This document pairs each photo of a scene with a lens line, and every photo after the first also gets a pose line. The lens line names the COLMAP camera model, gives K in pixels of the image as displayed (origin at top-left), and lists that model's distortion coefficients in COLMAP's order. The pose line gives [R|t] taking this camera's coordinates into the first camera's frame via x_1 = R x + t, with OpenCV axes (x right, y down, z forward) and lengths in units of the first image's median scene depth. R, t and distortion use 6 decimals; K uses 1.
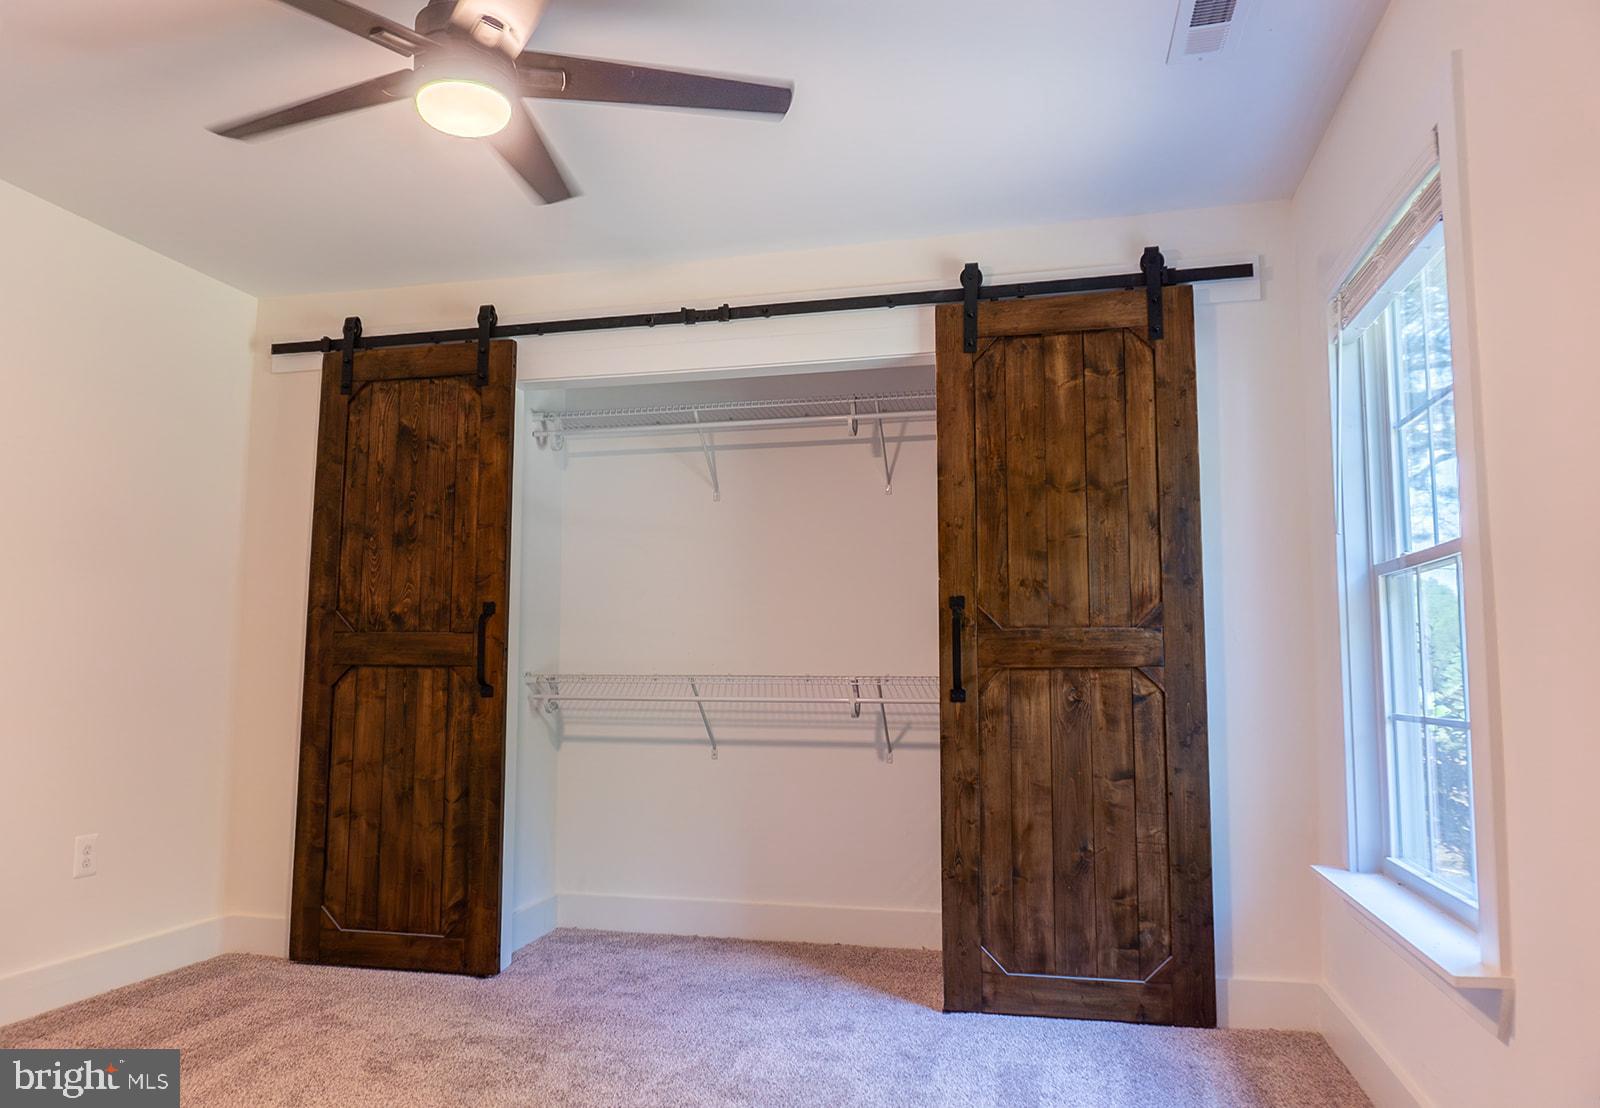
lens RADIAL K [[1082.8, 0, 797.7], [0, 1082.8, 560.7], [0, 0, 1]] dist [-0.029972, -0.002416]
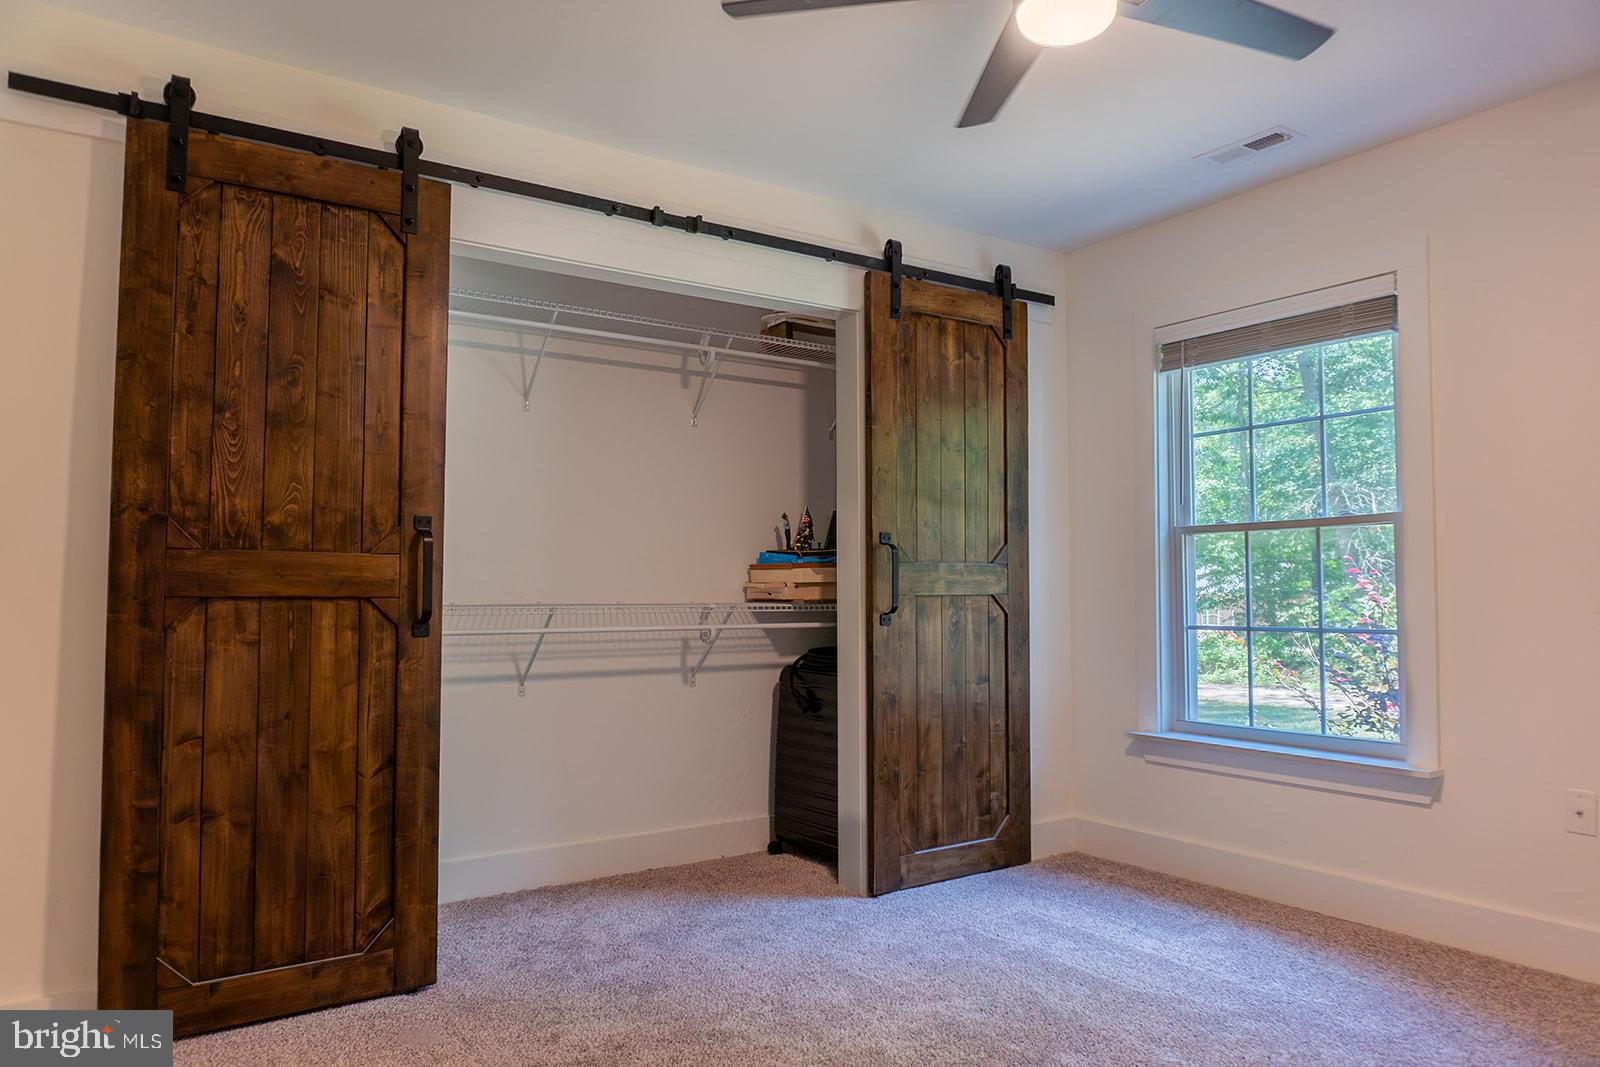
lens RADIAL K [[1011.7, 0, 803.4], [0, 1011.7, 529.3], [0, 0, 1]] dist [-0.026984, 0.000412]
pose [[0.692136, 0.040088, 0.720653, -0.621716], [-0.070052, 0.997474, 0.011793, 0.020499], [-0.718360, -0.058646, 0.693195, 0.297982]]
